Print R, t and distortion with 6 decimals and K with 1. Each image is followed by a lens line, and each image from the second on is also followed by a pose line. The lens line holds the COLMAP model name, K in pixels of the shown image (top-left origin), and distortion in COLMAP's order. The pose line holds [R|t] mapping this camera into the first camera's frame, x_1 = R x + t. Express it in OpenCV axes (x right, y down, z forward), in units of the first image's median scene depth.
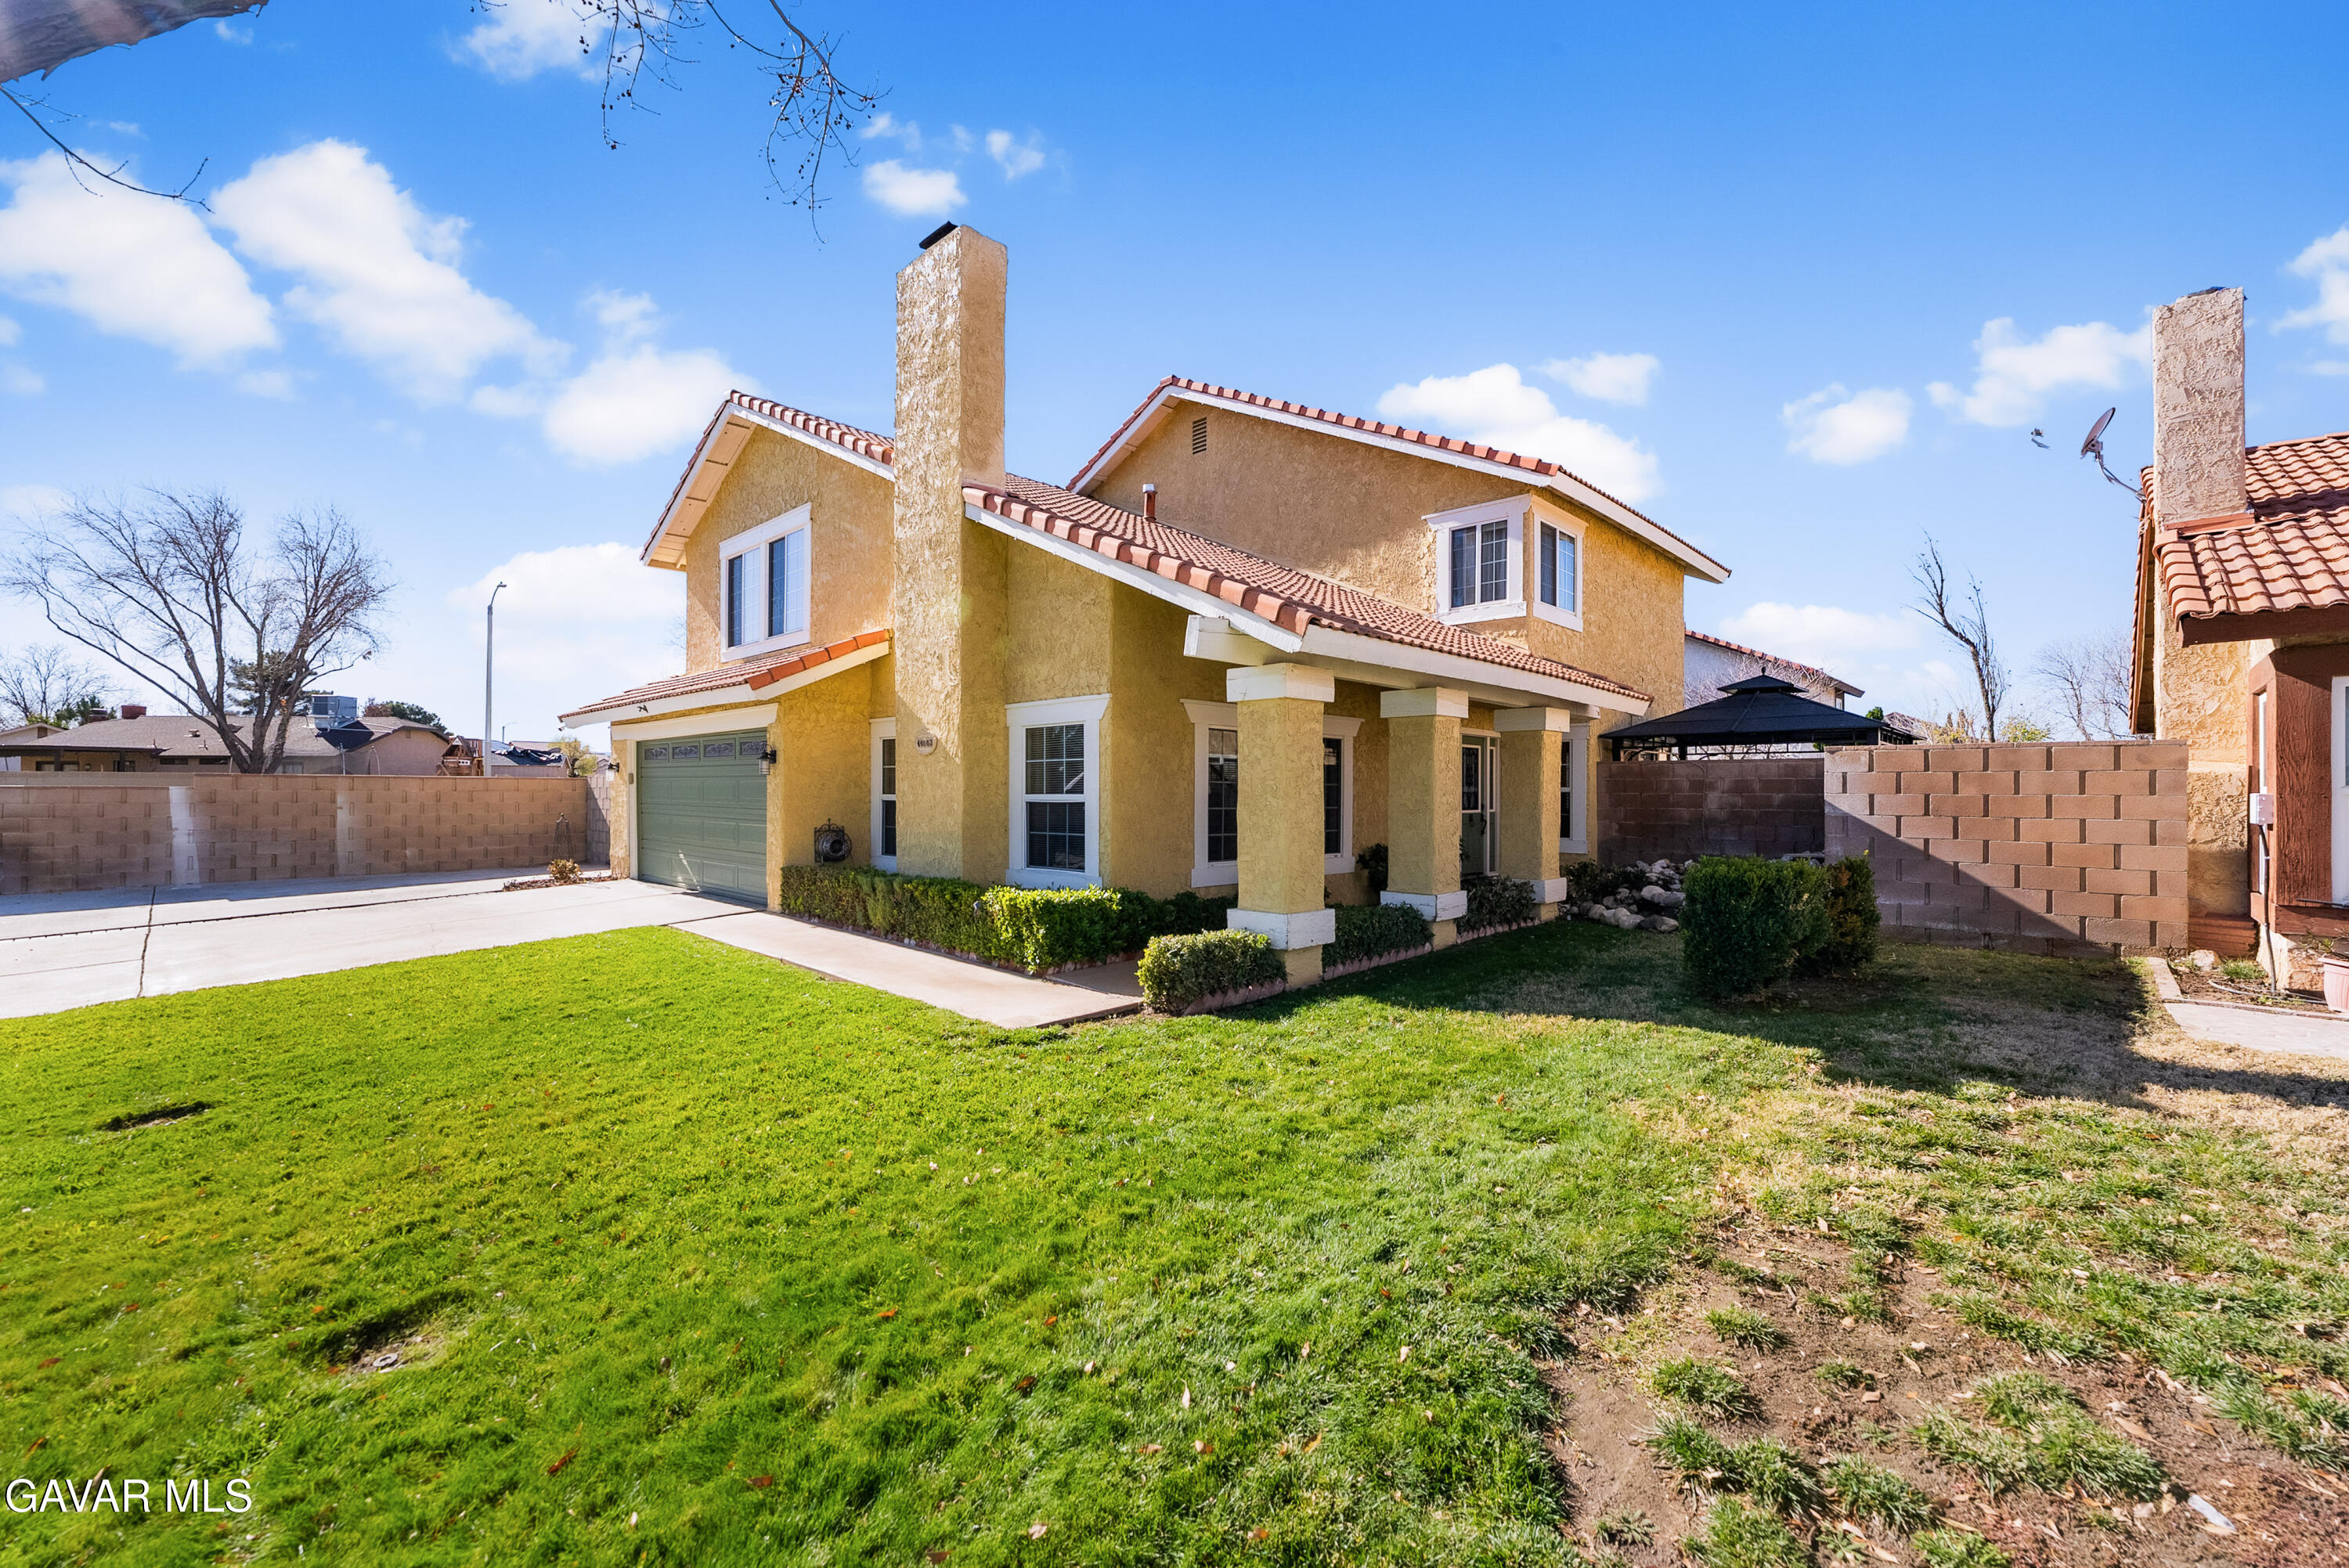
lens RADIAL K [[954.1, 0, 1174.5], [0, 954.1, 784.0], [0, 0, 1]] dist [0.001523, 0.000123]
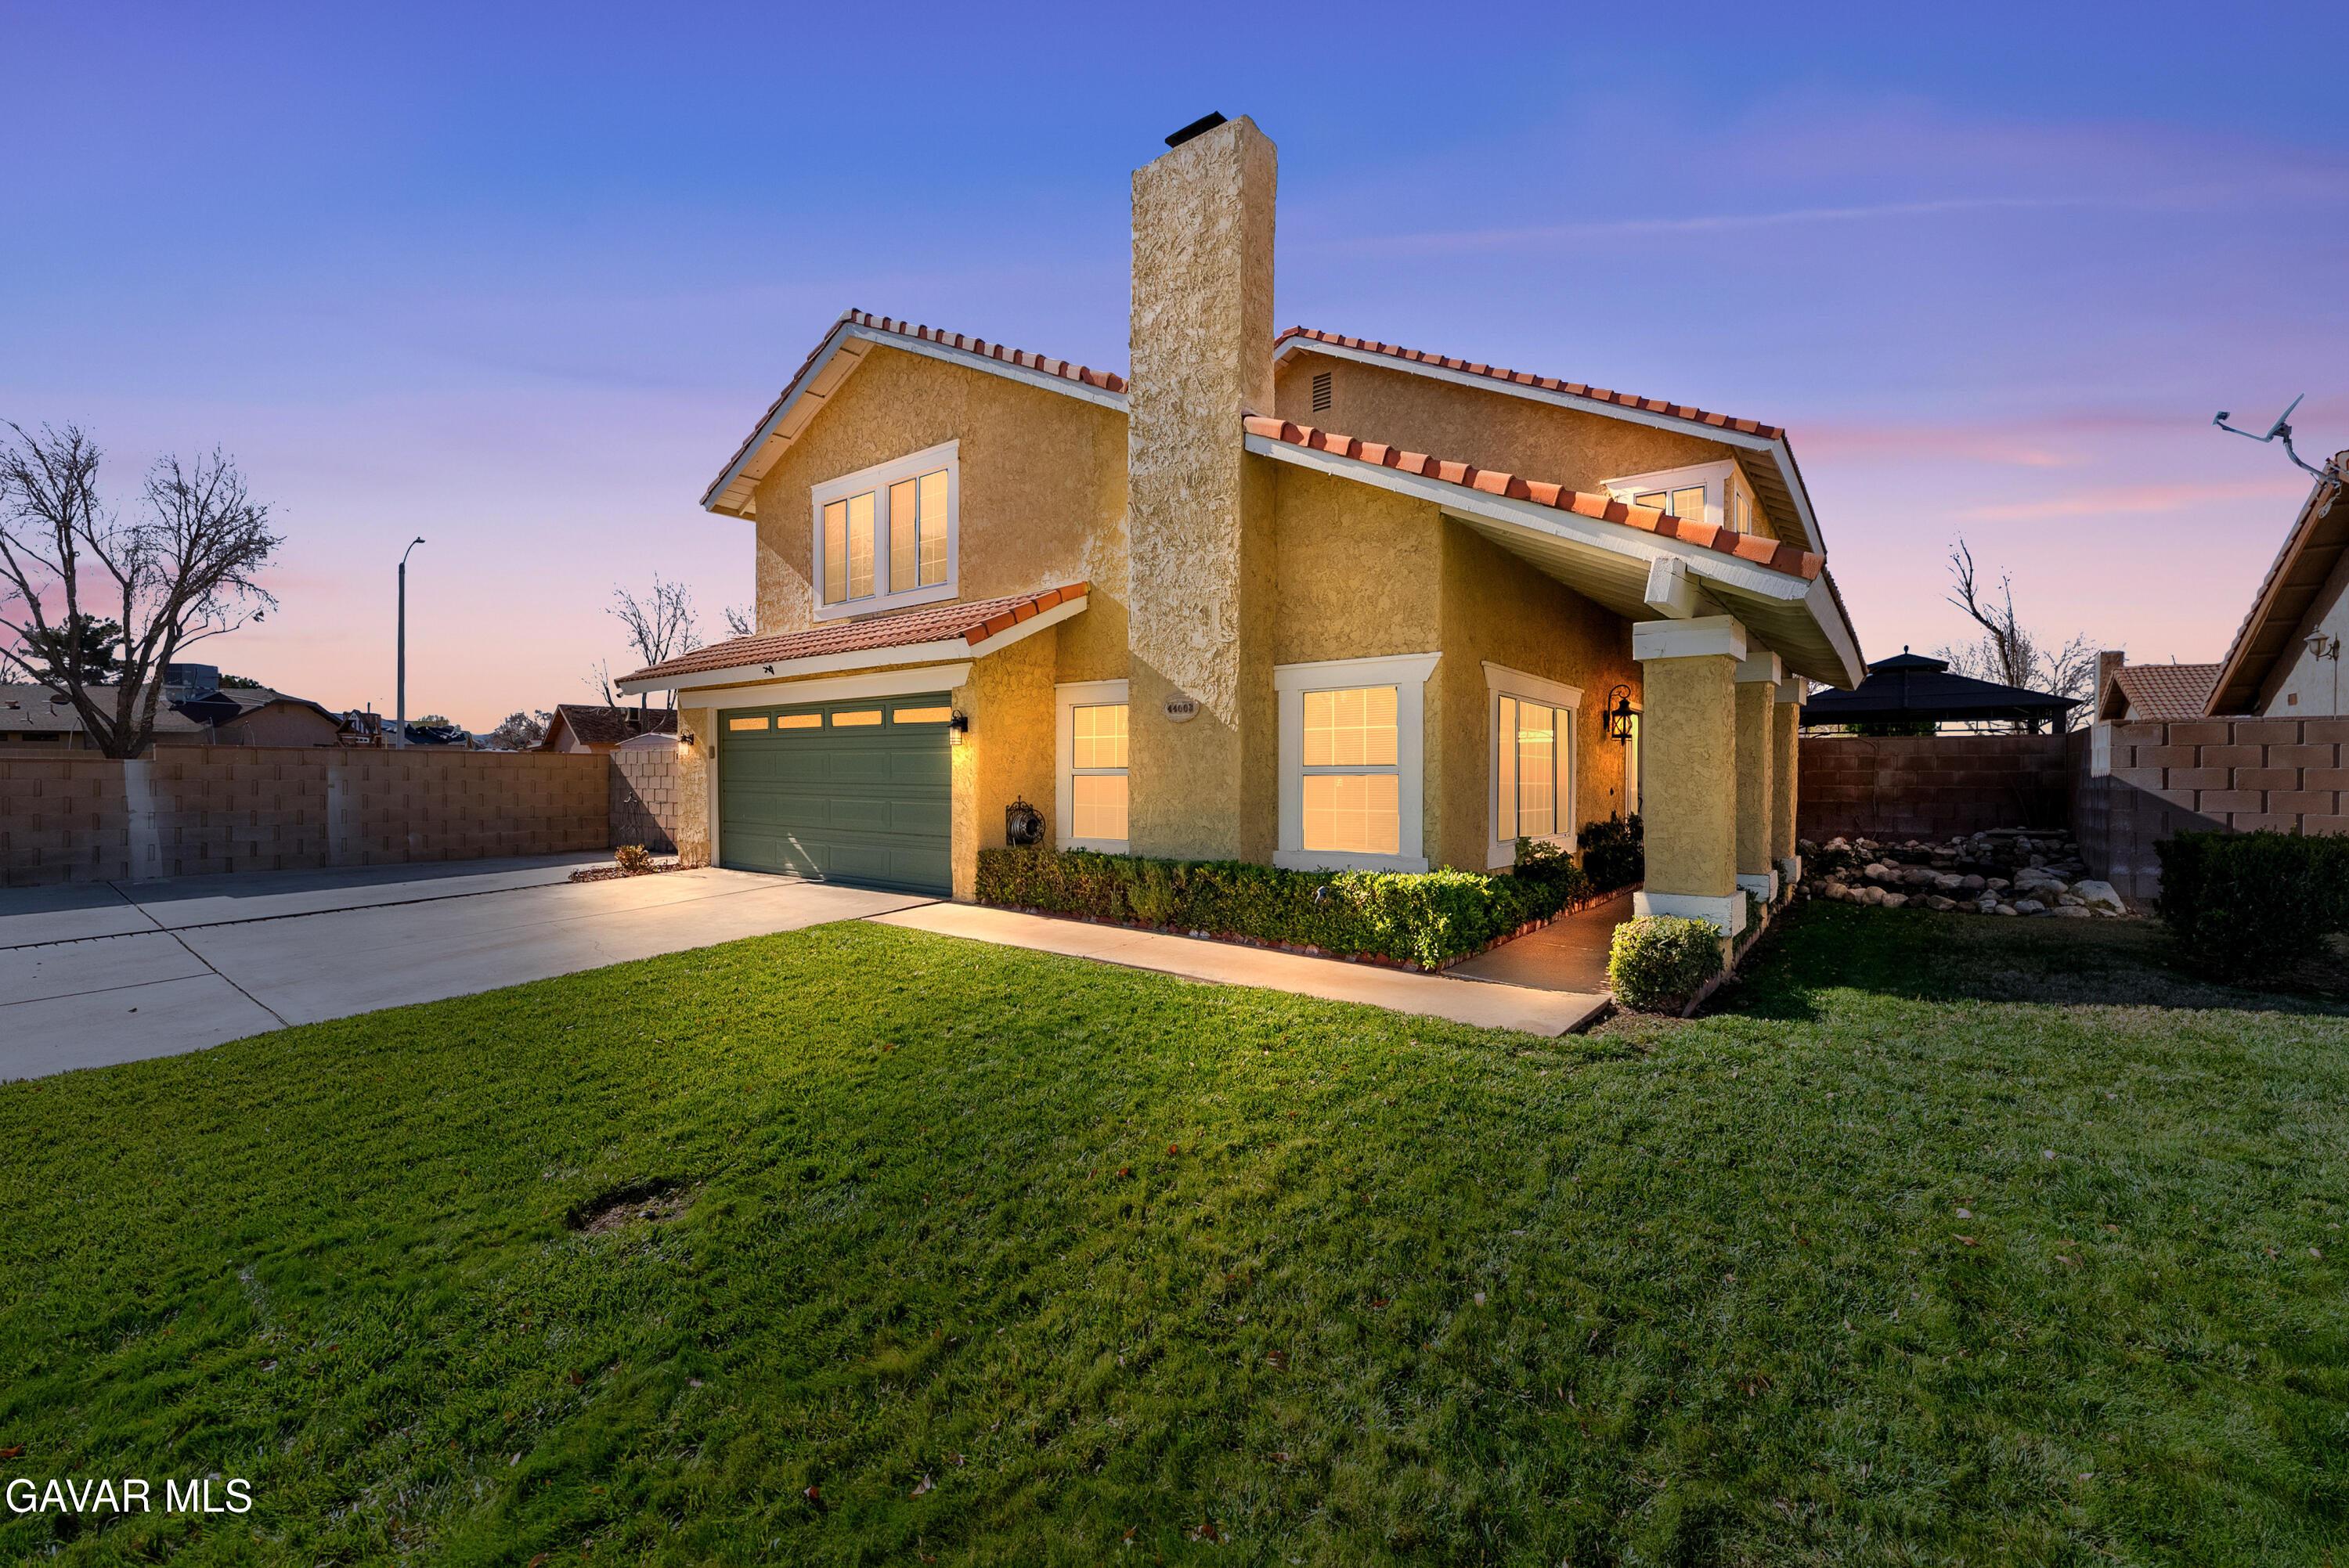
lens RADIAL K [[950.4, 0, 1177.0], [0, 950.4, 780.2], [0, 0, 1]] dist [0.000341, -0.000036]
pose [[0.993659, 0.001097, 0.112434, -0.320343], [-0.002404, 0.999931, 0.011491, 0.011695], [-0.112413, -0.011688, 0.993593, 0.113940]]
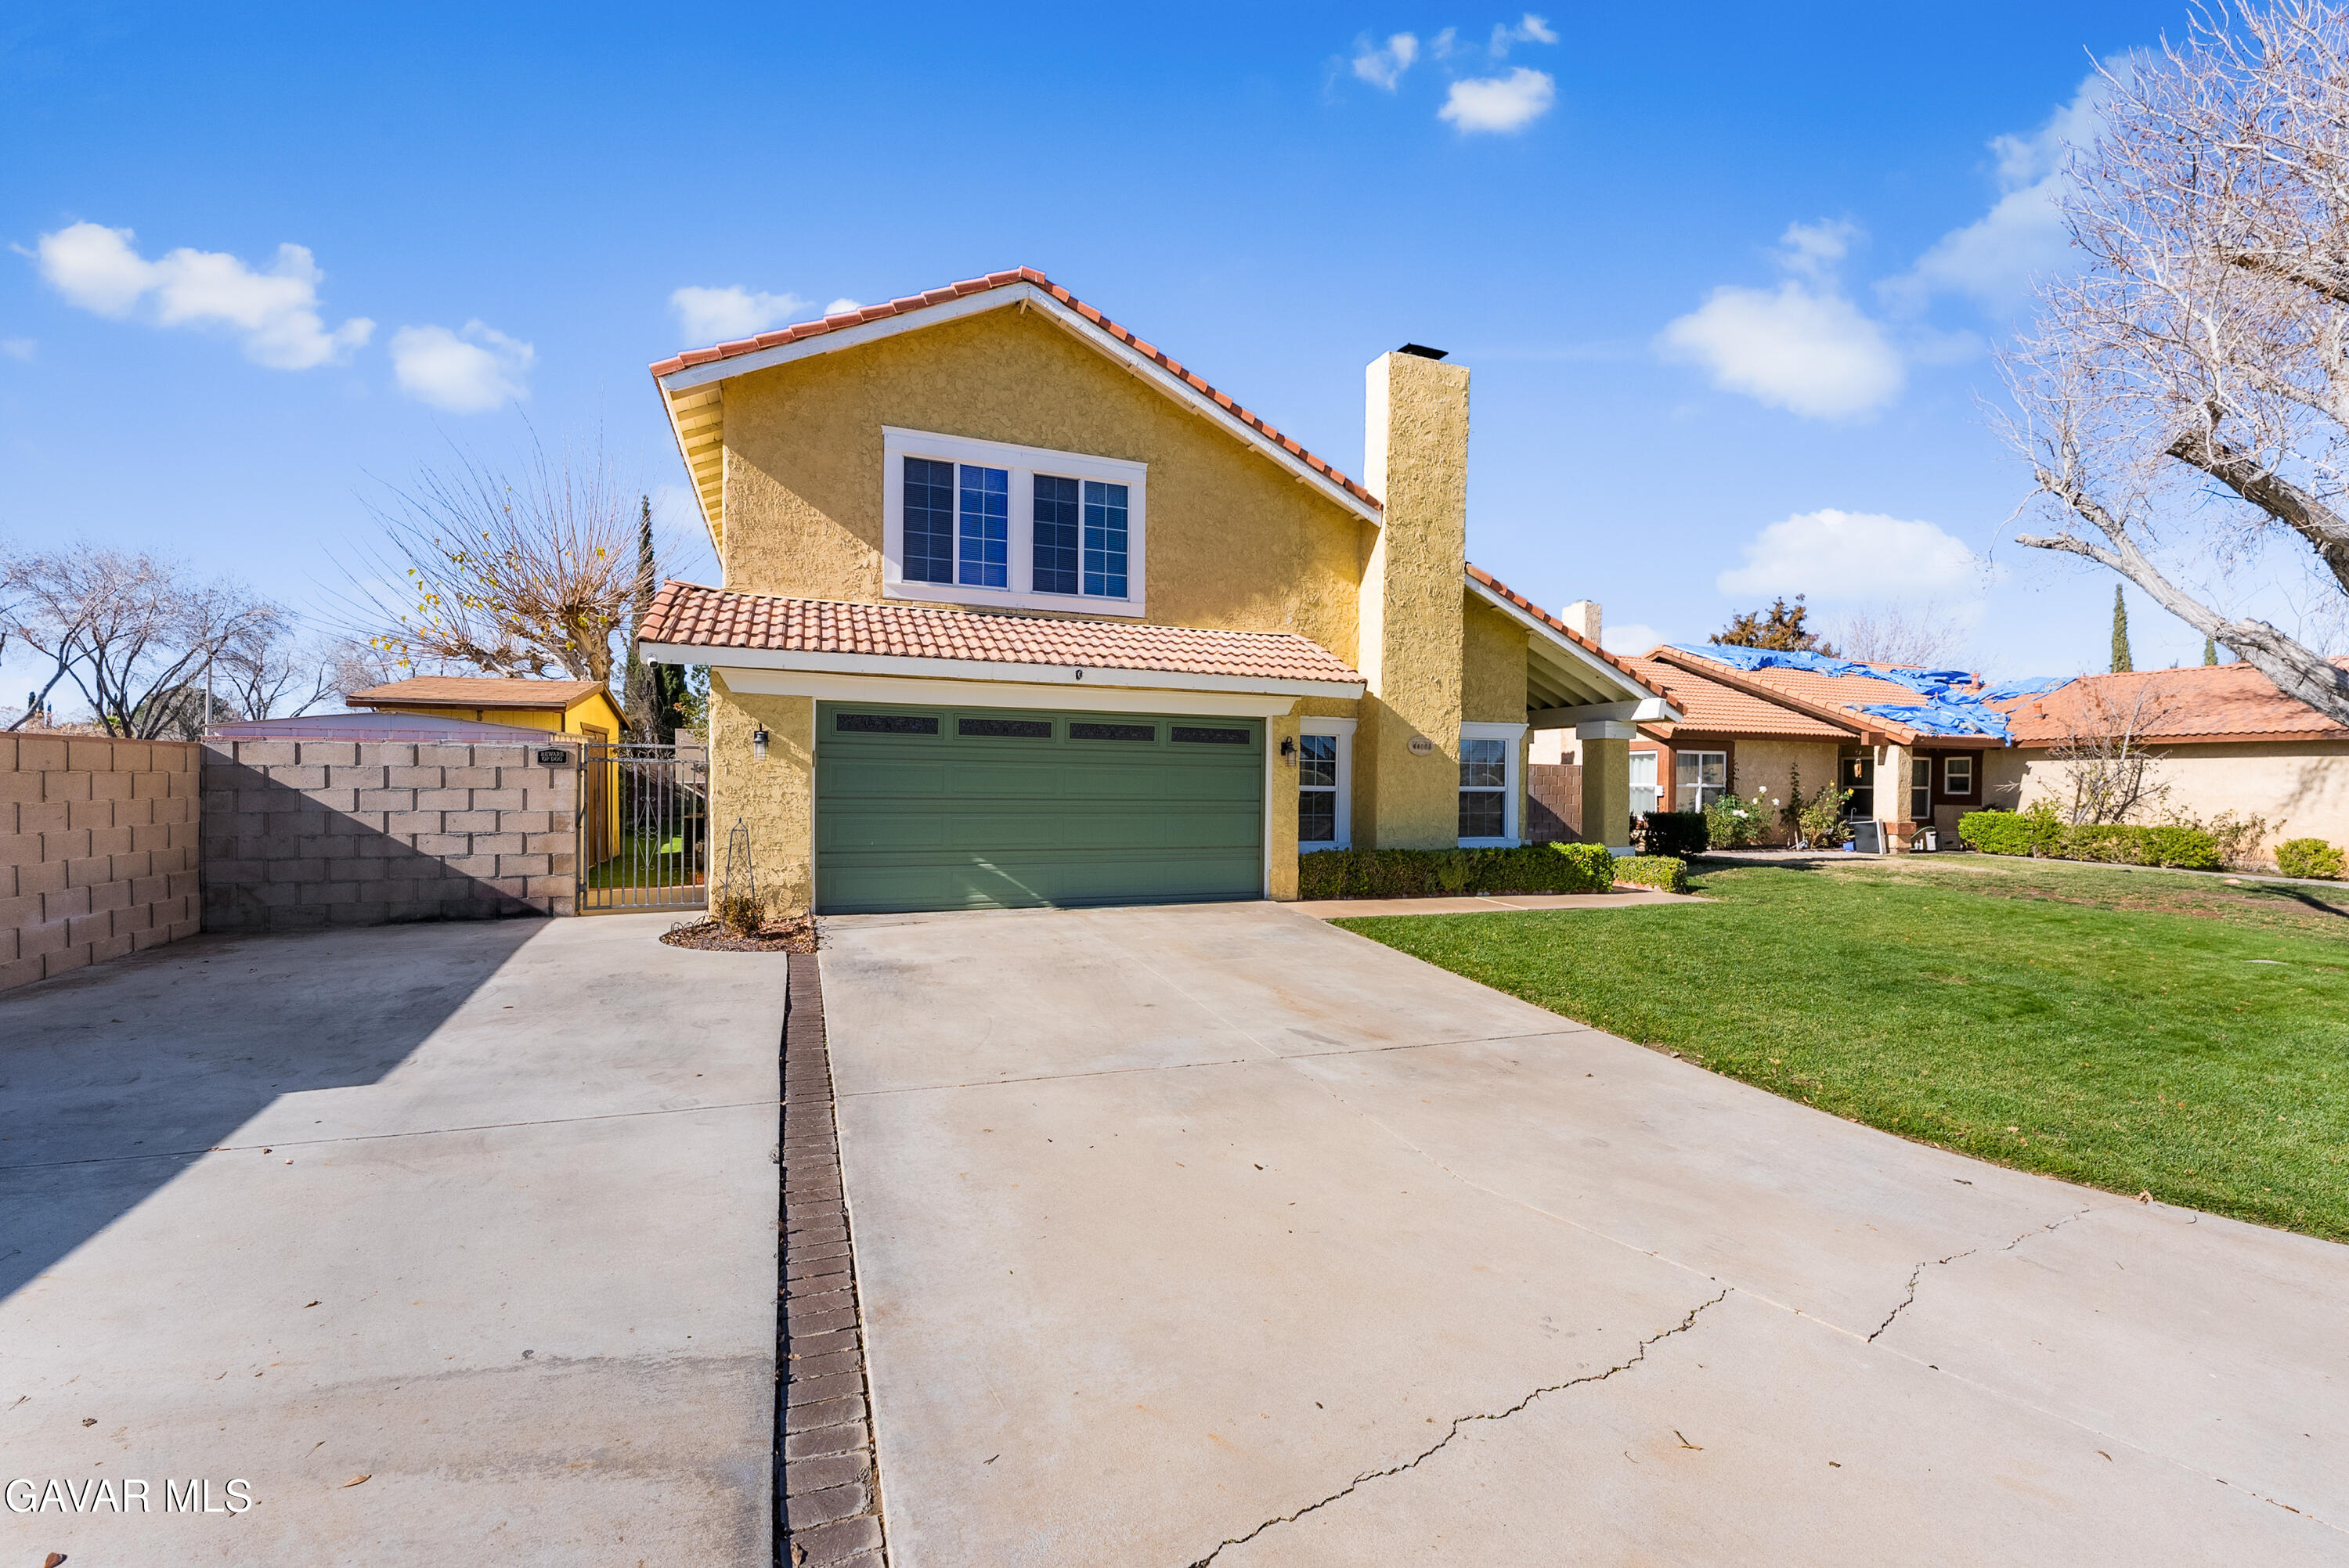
lens RADIAL K [[1001.3, 0, 1203.1], [0, 1001.3, 790.7], [0, 0, 1]] dist [0.001030, 0.000146]
pose [[0.389740, -0.004576, 0.920913, -1.426305], [-0.016234, 0.999798, 0.011838, 0.004960], [-0.920782, -0.019564, 0.389587, 0.658142]]
